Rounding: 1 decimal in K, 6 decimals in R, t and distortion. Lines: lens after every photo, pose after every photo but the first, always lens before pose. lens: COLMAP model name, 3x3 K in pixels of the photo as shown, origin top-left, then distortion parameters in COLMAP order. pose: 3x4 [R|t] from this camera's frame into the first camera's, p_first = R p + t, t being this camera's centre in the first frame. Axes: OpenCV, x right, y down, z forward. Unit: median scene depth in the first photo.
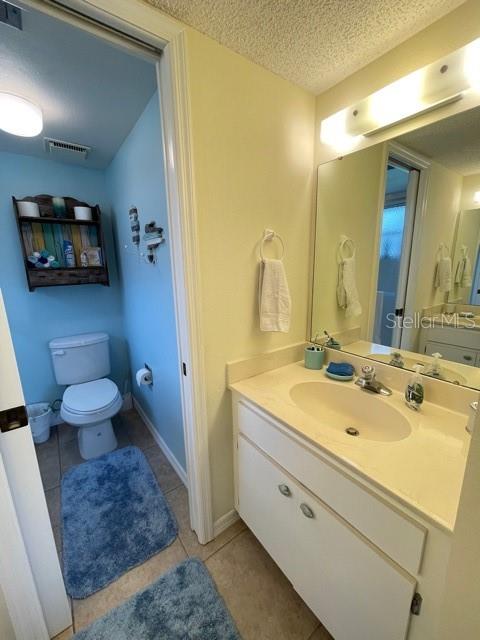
lens RADIAL K [[259.4, 0, 240.3], [0, 259.4, 318.5], [0, 0, 1]] dist [-0.005435, 0.001850]
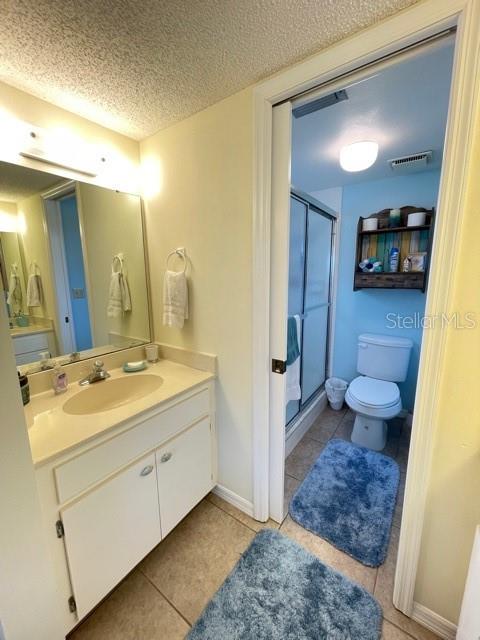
lens RADIAL K [[259.4, 0, 239.3], [0, 259.4, 318.6], [0, 0, 1]] dist [-0.005435, 0.001850]
pose [[0.307586, 0.183107, -0.933736, 0.265698], [-0.195221, 0.972578, 0.126415, -0.031374], [0.931279, 0.143401, 0.334898, 0.102127]]
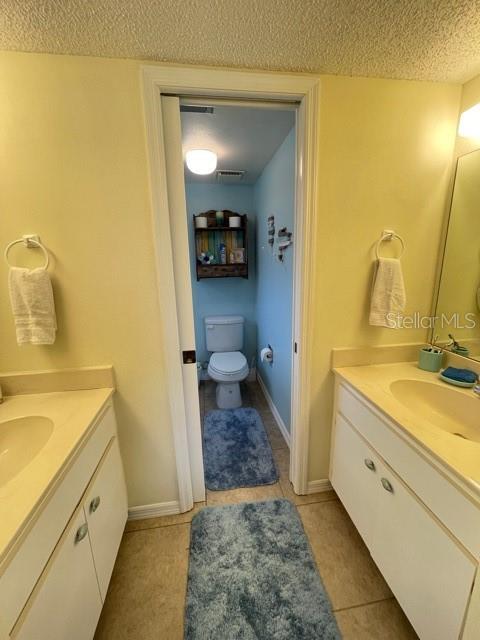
lens RADIAL K [[259.4, 0, 240.4], [0, 259.4, 319.0], [0, 0, 1]] dist [-0.005435, 0.001850]
pose [[0.880382, 0.101228, -0.463336, 0.086323], [-0.091378, 0.994856, 0.043727, 0.021511], [0.465379, 0.003842, 0.885103, -0.174532]]
